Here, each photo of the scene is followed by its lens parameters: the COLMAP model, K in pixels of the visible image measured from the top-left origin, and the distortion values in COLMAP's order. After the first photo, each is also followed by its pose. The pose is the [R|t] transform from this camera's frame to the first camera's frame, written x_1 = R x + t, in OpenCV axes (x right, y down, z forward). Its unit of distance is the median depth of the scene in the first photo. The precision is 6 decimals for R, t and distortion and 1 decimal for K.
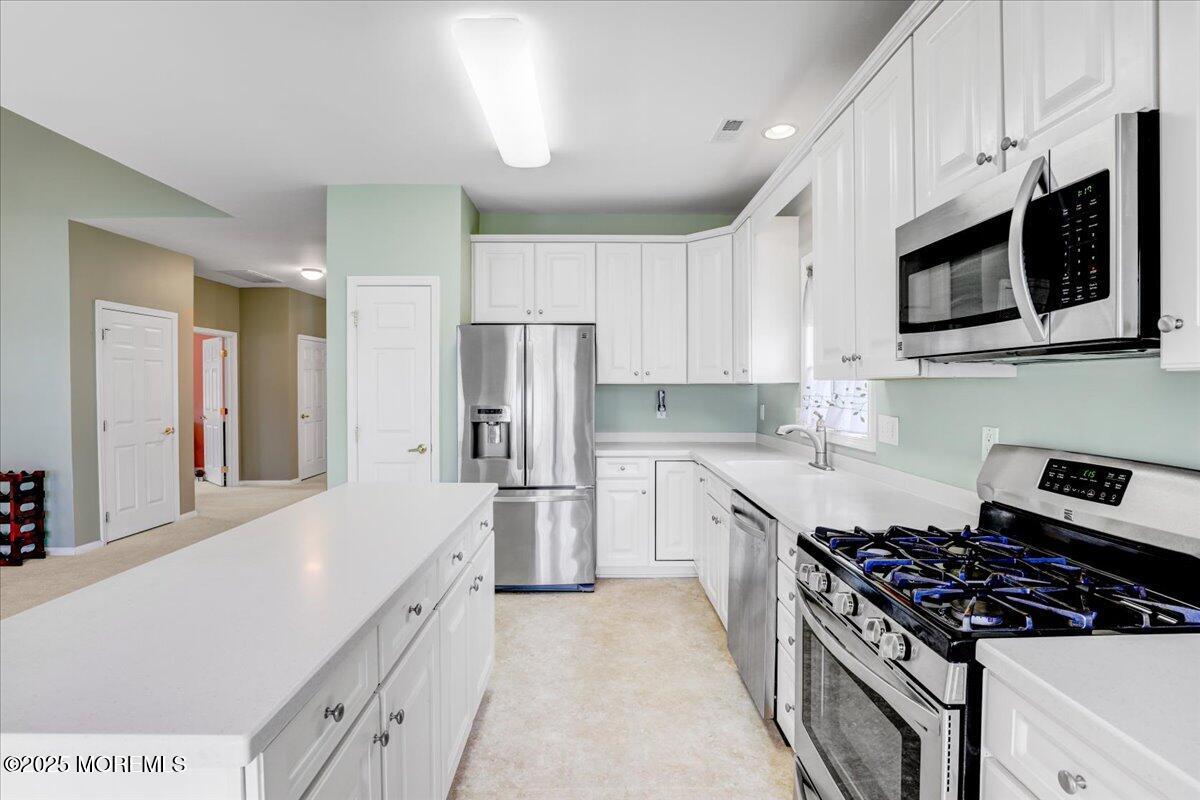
lens RADIAL K [[582.1, 0, 603.6], [0, 582.1, 395.5], [0, 0, 1]] dist [-0.003406, -0.000711]
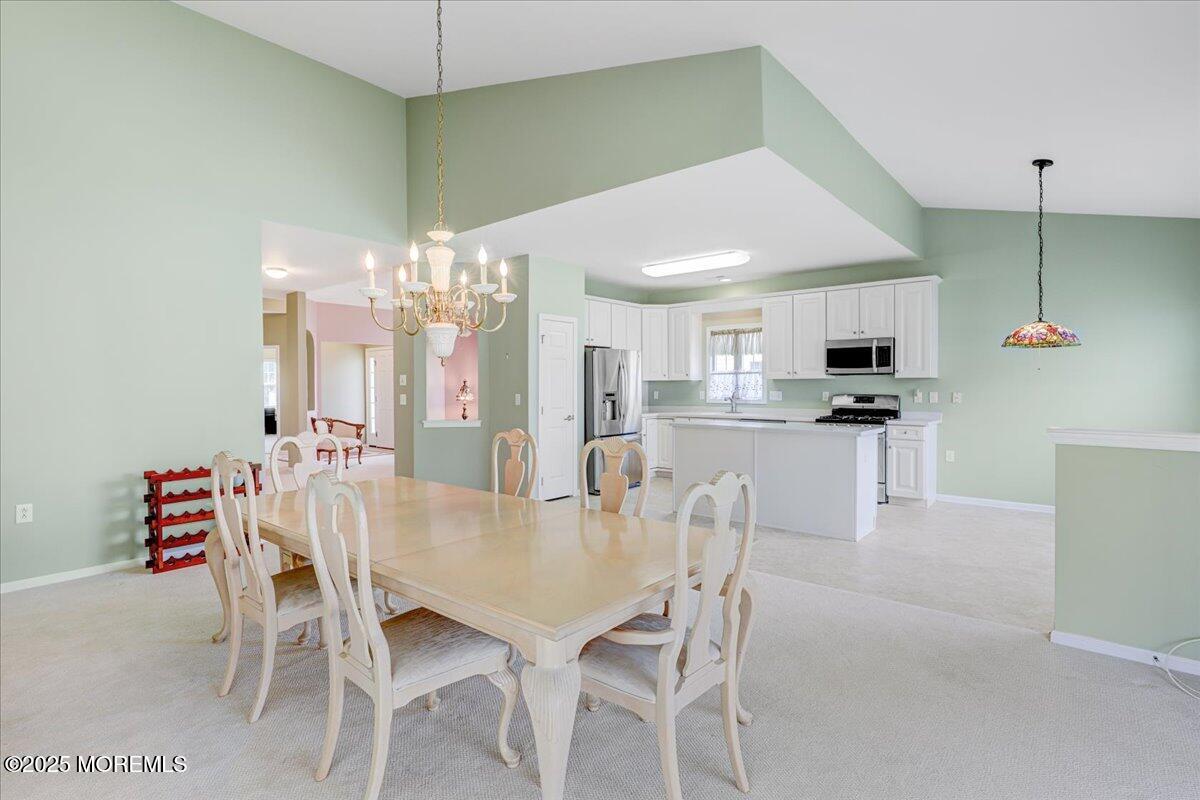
lens RADIAL K [[582.1, 0, 601.0], [0, 582.1, 406.6], [0, 0, 1]] dist [-0.003406, -0.000711]
pose [[0.654494, -0.030365, 0.755457, -1.841292], [0.014715, 0.999516, 0.027427, 0.014731], [-0.755924, -0.006834, 0.654623, -0.233384]]
